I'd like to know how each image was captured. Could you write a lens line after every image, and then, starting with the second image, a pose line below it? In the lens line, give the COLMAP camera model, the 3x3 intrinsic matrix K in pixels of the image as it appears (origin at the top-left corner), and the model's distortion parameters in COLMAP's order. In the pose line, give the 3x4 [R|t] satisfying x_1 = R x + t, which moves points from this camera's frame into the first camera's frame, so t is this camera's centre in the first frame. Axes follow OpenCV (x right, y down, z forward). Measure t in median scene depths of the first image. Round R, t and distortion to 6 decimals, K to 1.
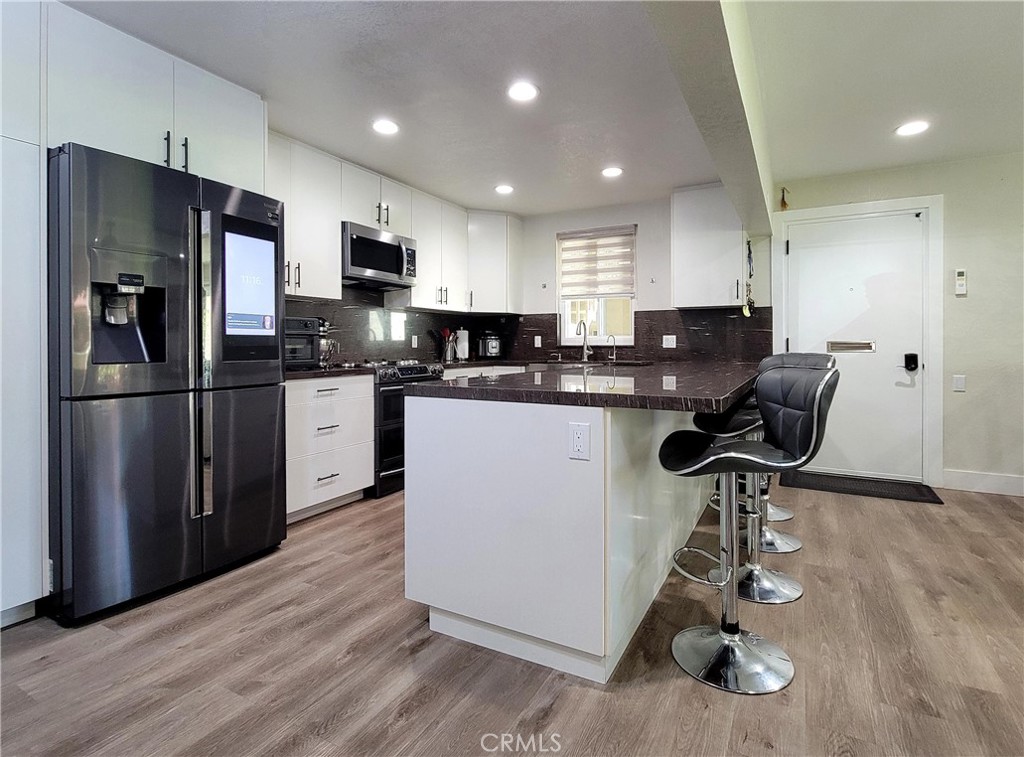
lens RADIAL K [[512.7, 0, 525.2], [0, 512.7, 344.2], [0, 0, 1]] dist [-0.000185, -0.000532]
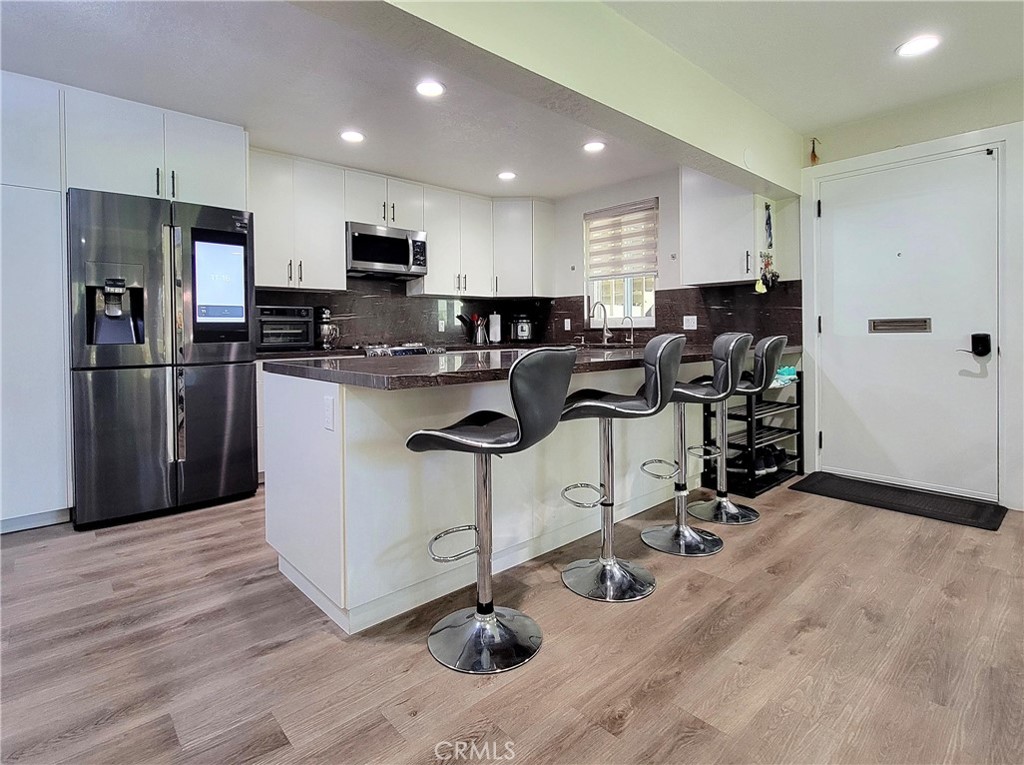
lens RADIAL K [[516.3, 0, 508.5], [0, 516.3, 332.5], [0, 0, 1]] dist [0.000276, -0.000160]
pose [[0.941237, -0.007898, -0.337655, 0.352948], [0.010393, 0.999930, 0.005582, 0.004737], [0.337587, -0.008763, 0.941254, 0.032166]]
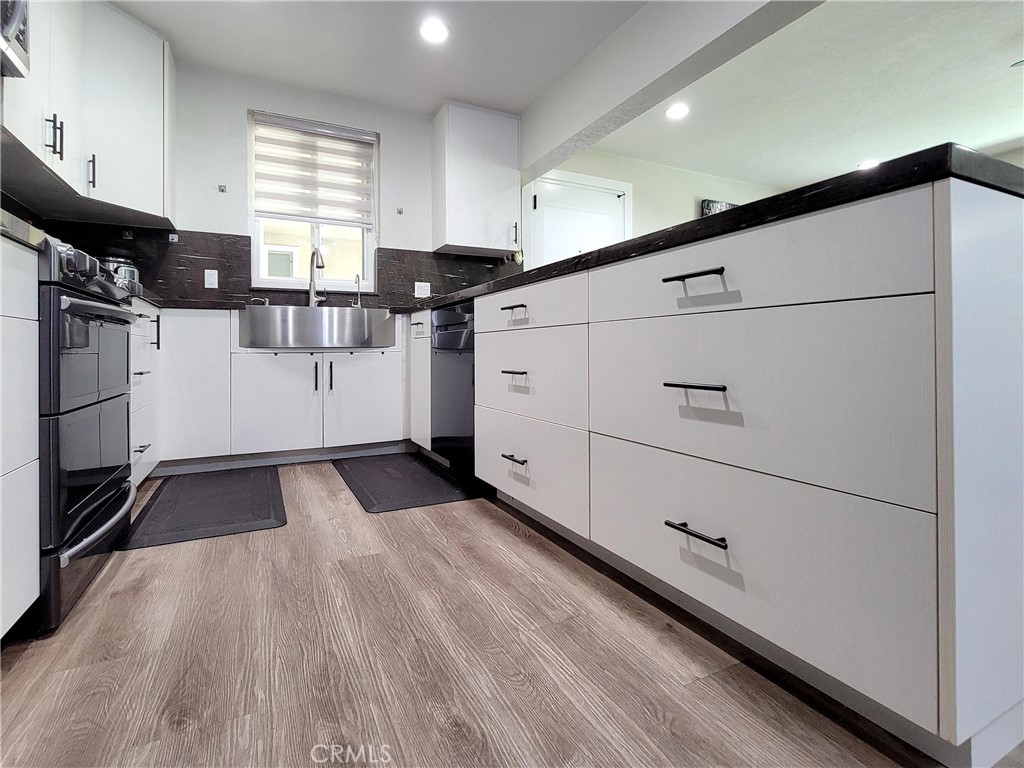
lens RADIAL K [[502.5, 0, 515.5], [0, 502.5, 347.3], [0, 0, 1]] dist [-0.004480, -0.000548]
pose [[0.576298, 0.001159, 0.817239, -0.344110], [0.005437, 0.999971, -0.005252, 0.110206], [-0.817221, 0.007470, 0.576276, 0.522521]]
